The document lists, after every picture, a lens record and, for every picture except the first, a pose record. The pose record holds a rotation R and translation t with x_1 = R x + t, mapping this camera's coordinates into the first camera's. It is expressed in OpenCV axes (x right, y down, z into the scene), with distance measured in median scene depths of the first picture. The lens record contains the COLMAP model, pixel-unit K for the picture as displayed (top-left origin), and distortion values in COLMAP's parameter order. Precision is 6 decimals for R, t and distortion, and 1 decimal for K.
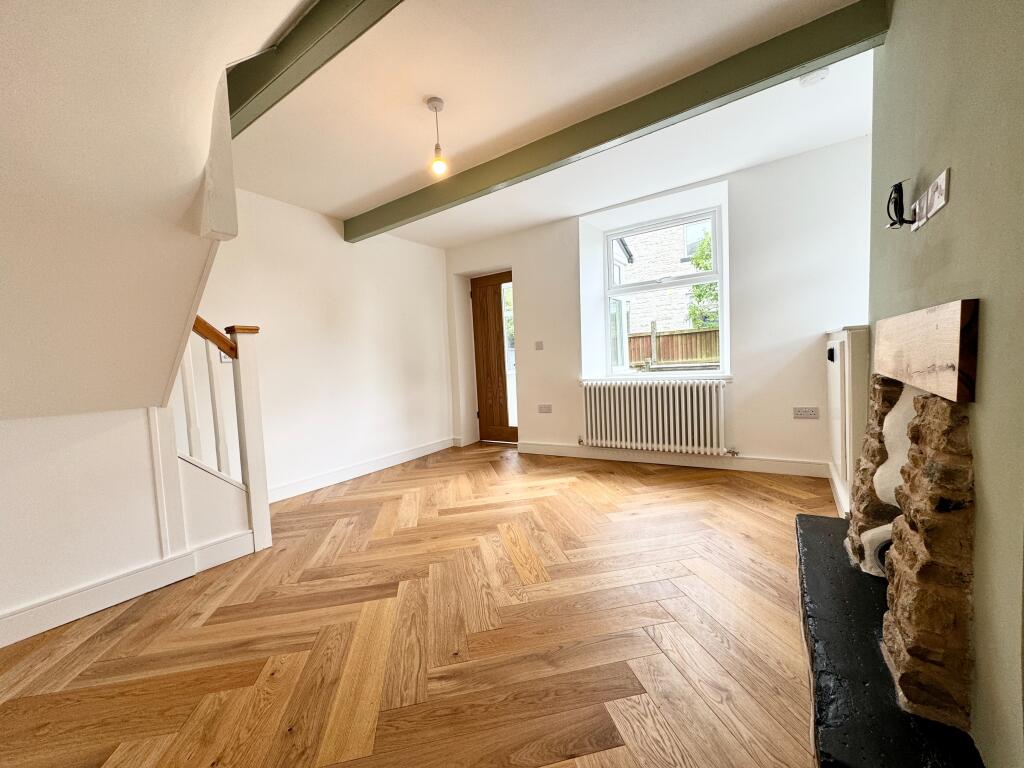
lens RADIAL K [[408.7, 0, 512.0], [0, 408.7, 384.0], [0, 0, 1]] dist [-0.002045, -0.000069]
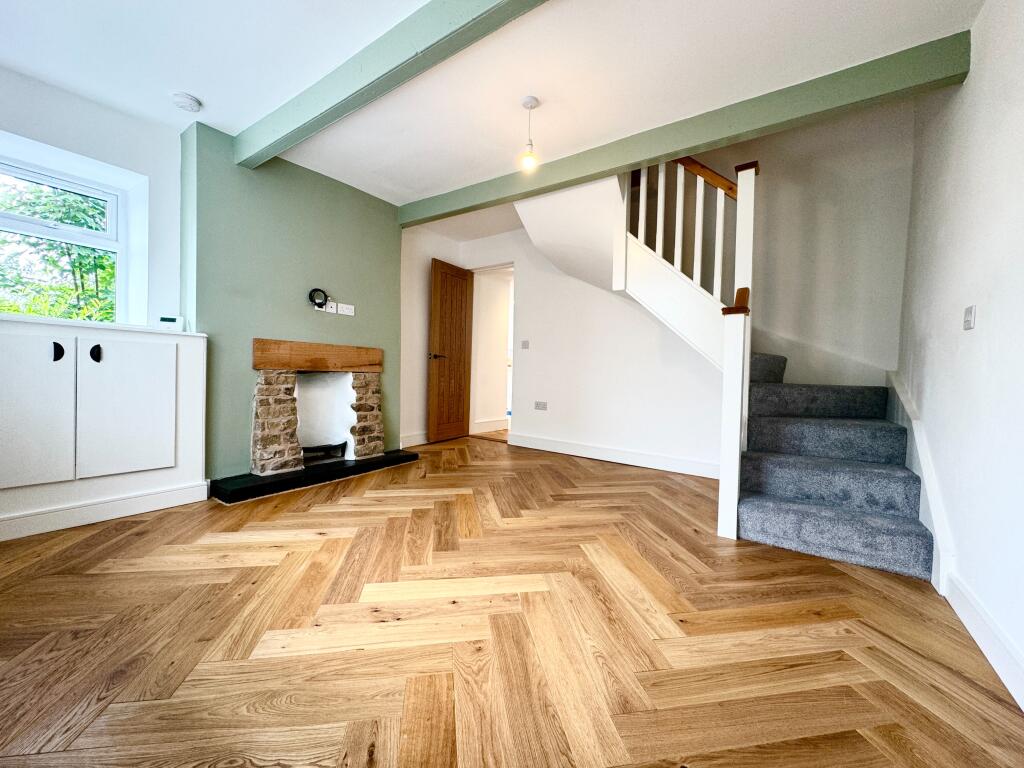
lens RADIAL K [[408.7, 0, 512.0], [0, 408.7, 384.0], [0, 0, 1]] dist [-0.002045, -0.000069]
pose [[-0.999308, 0.026392, 0.026199, -0.122017], [0.028363, 0.996554, 0.077950, -0.044960], [-0.024051, 0.078639, -0.996613, 1.734590]]
